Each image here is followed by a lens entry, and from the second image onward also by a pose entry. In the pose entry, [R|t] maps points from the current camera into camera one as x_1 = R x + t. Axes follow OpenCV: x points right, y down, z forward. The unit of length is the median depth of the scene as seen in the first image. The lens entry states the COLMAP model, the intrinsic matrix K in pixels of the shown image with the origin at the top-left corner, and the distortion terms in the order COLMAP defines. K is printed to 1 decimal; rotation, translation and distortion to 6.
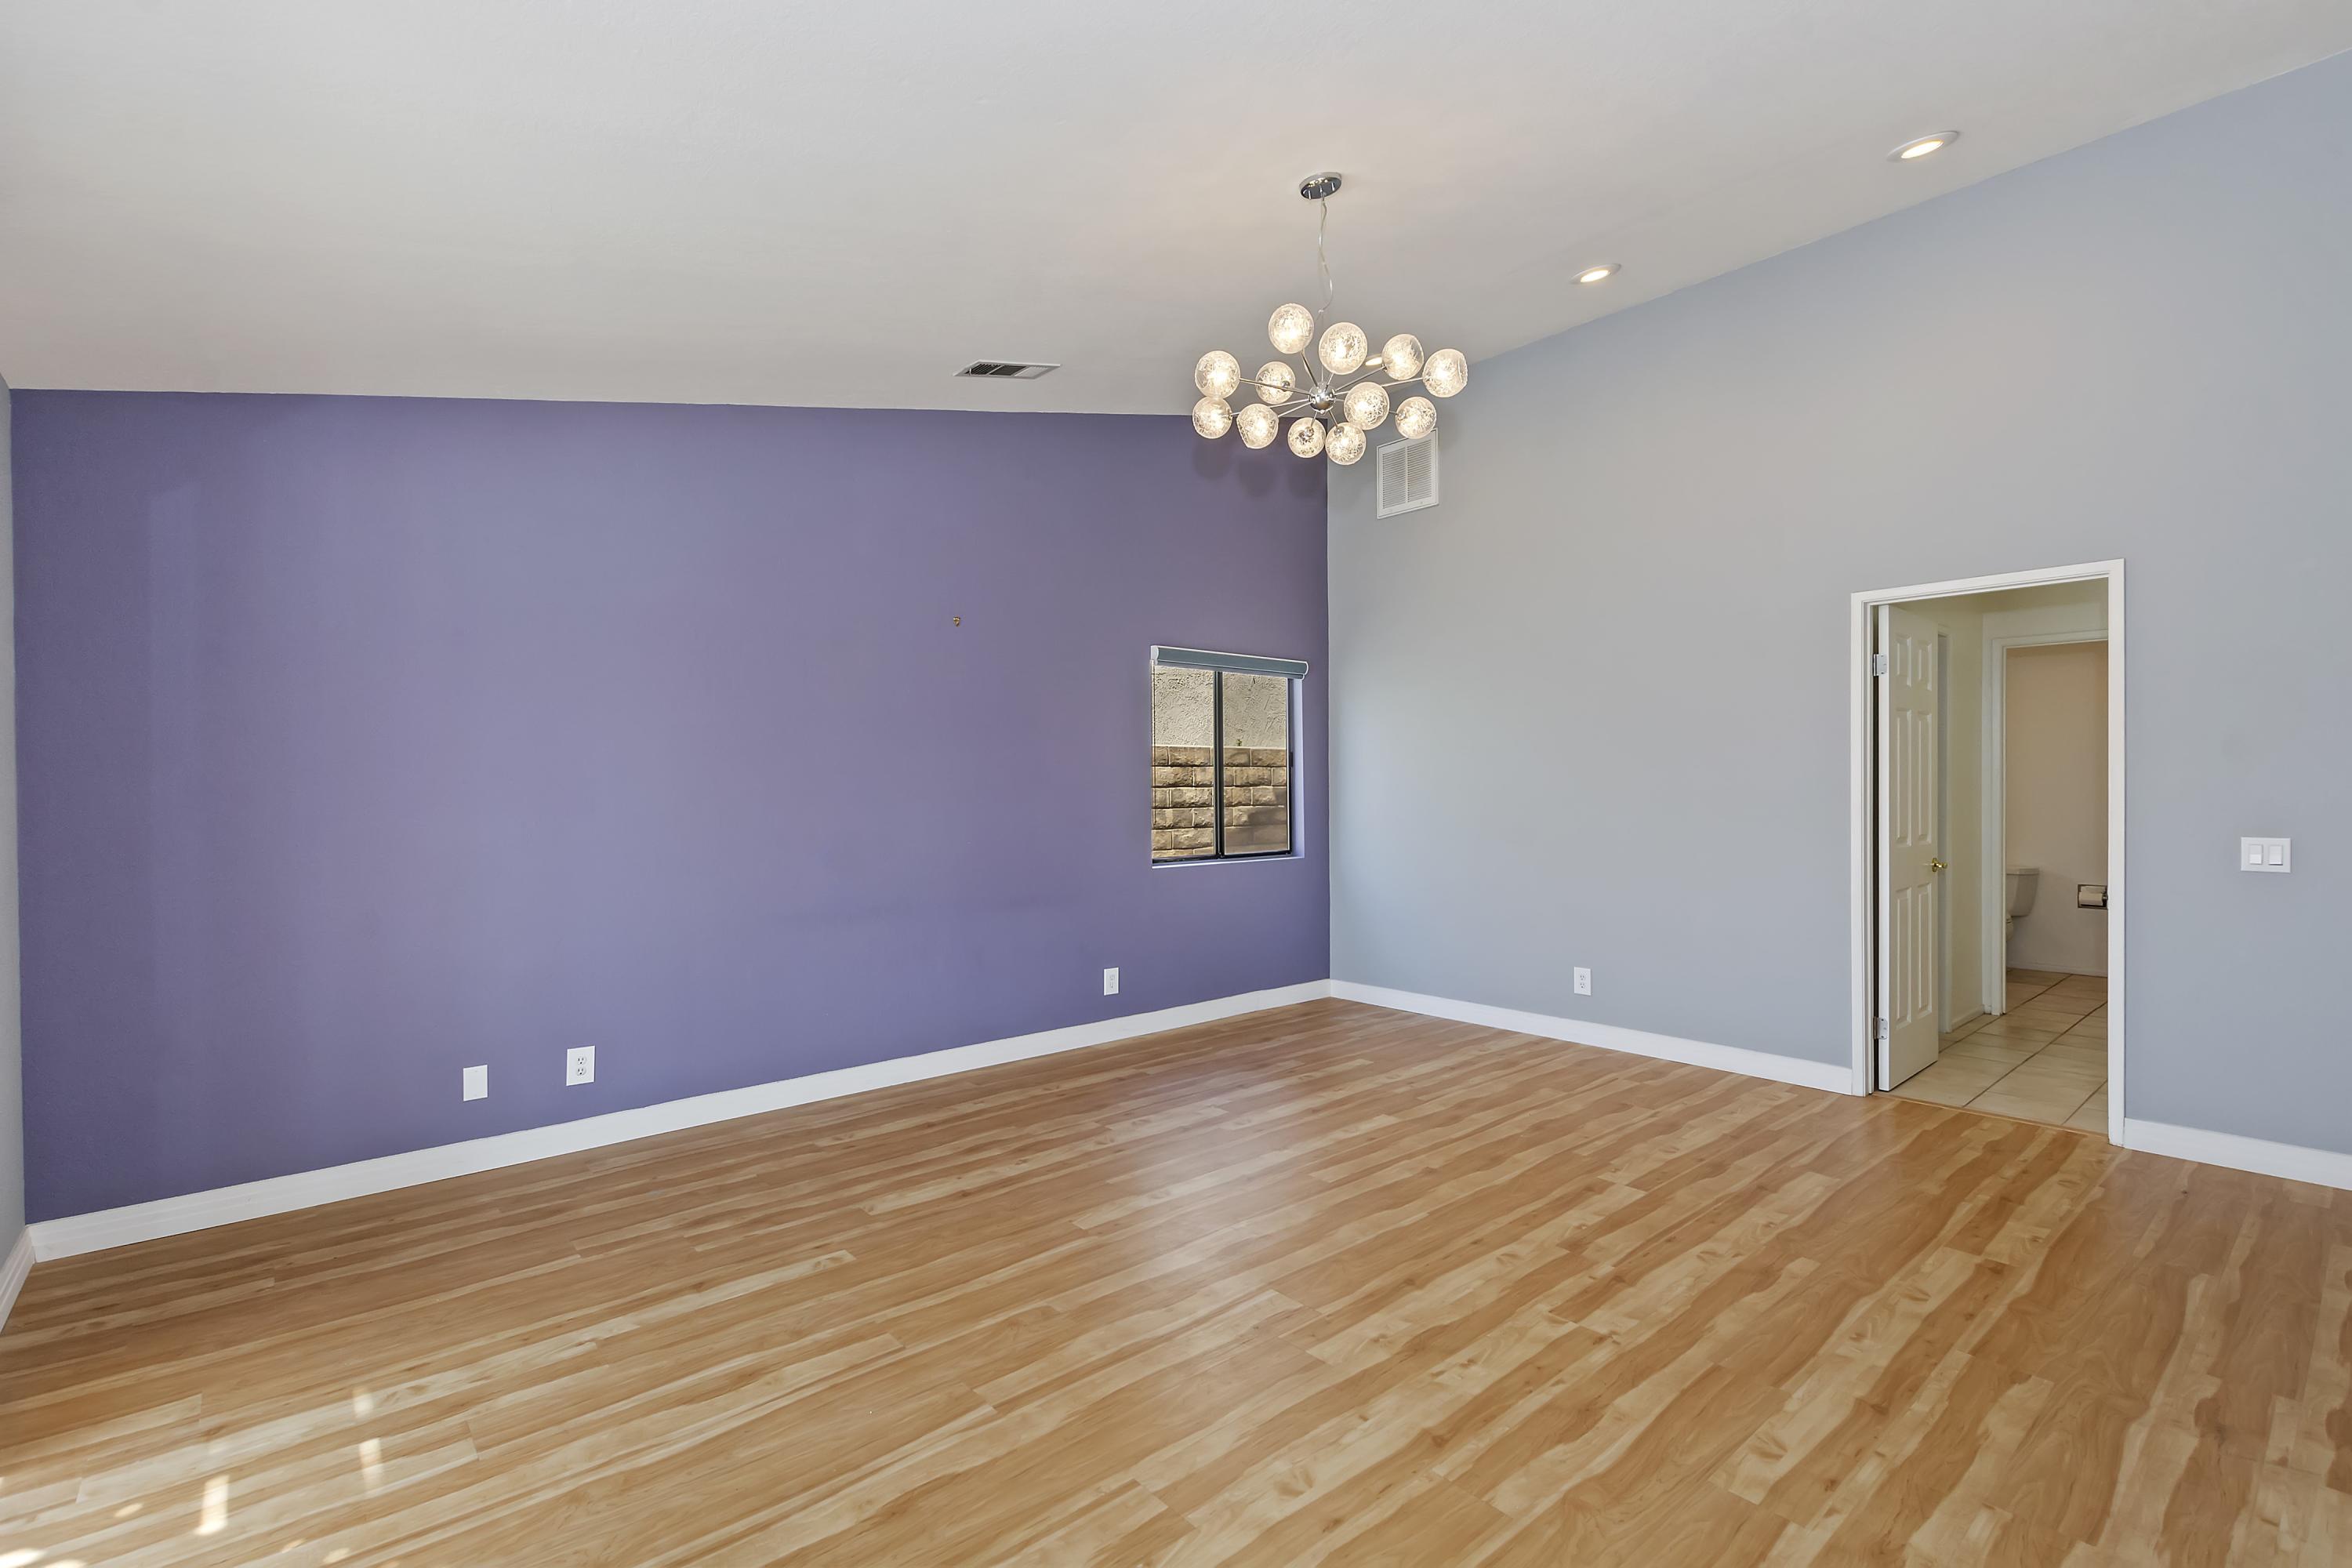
lens RADIAL K [[1063.9, 0, 1180.7], [0, 1063.9, 794.0], [0, 0, 1]] dist [0.017889, -0.000878]
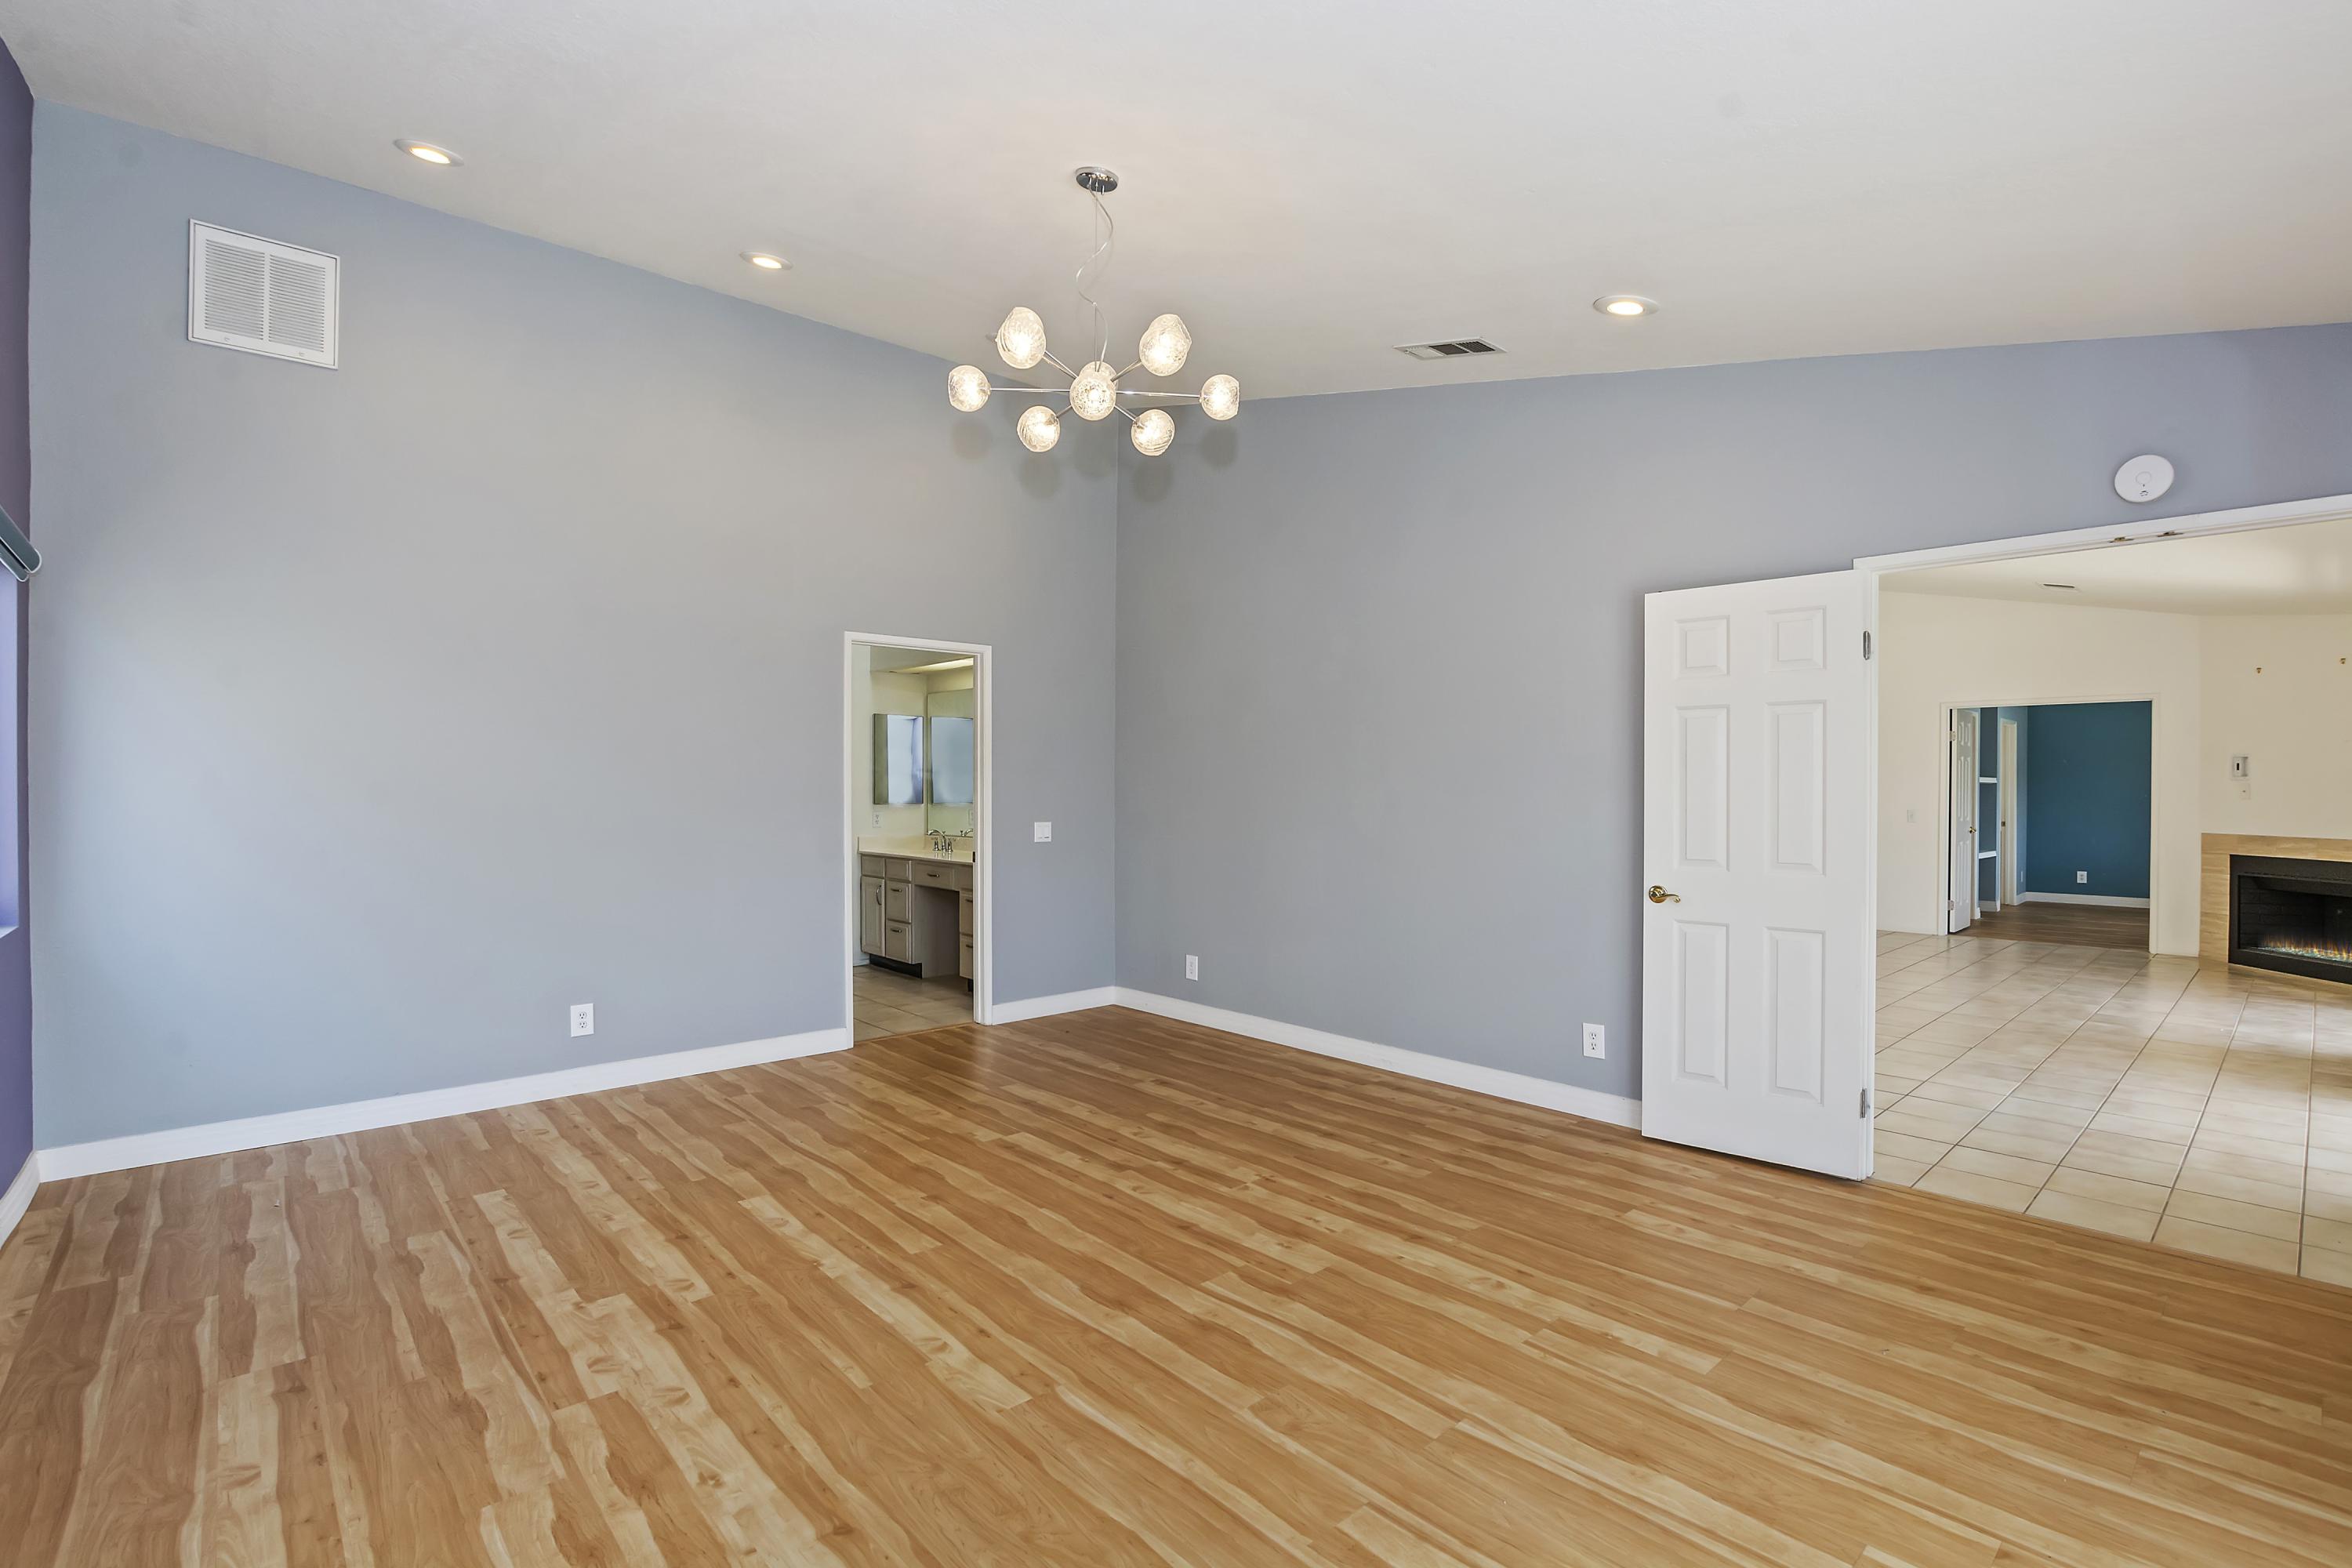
lens RADIAL K [[1071.4, 0, 1181.8], [0, 1071.4, 800.6], [0, 0, 1]] dist [-0.034854, 0.009872]
pose [[-0.027590, -0.001872, 0.999618, -0.760379], [0.004841, 0.999986, 0.002006, 0.000449], [-0.999608, 0.004894, -0.027580, 0.855612]]
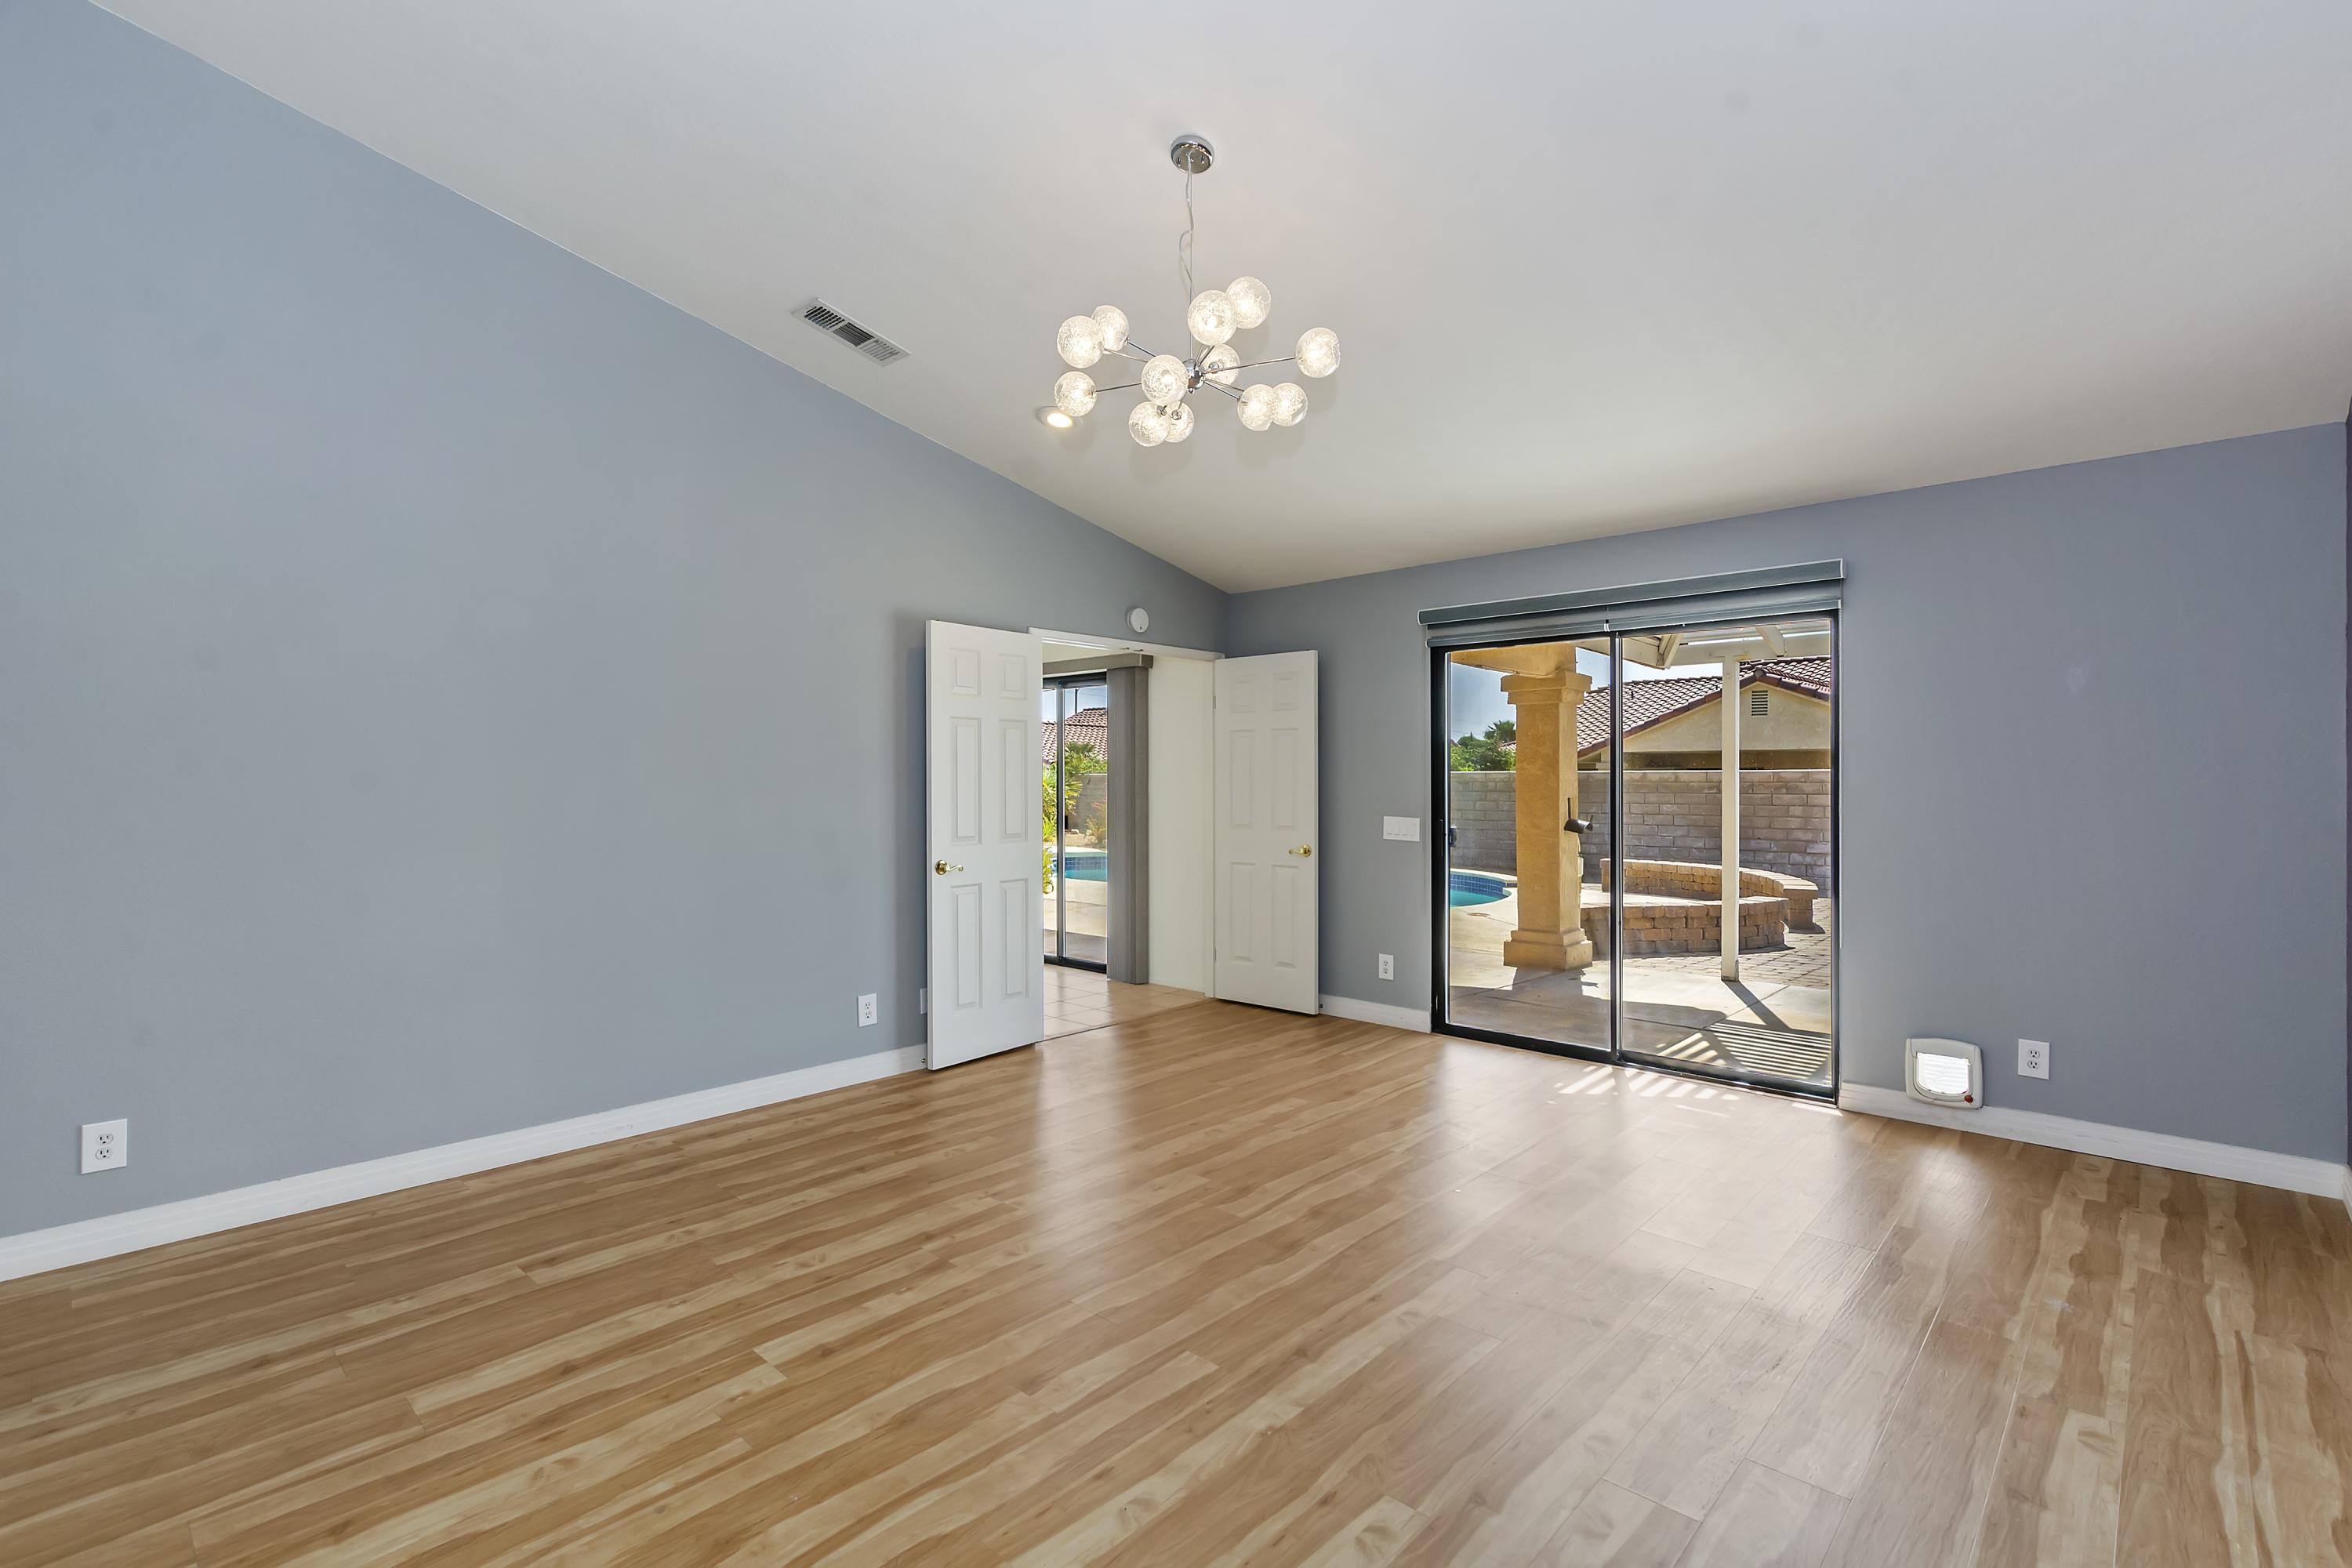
lens RADIAL K [[1063.9, 0, 1180.7], [0, 1063.9, 794.0], [0, 0, 1]] dist [0.017889, -0.000878]
pose [[-0.993585, 0.010108, -0.112639, 0.226855], [0.008007, 0.999786, 0.019090, -0.014770], [0.112808, 0.018065, -0.993453, 1.749162]]
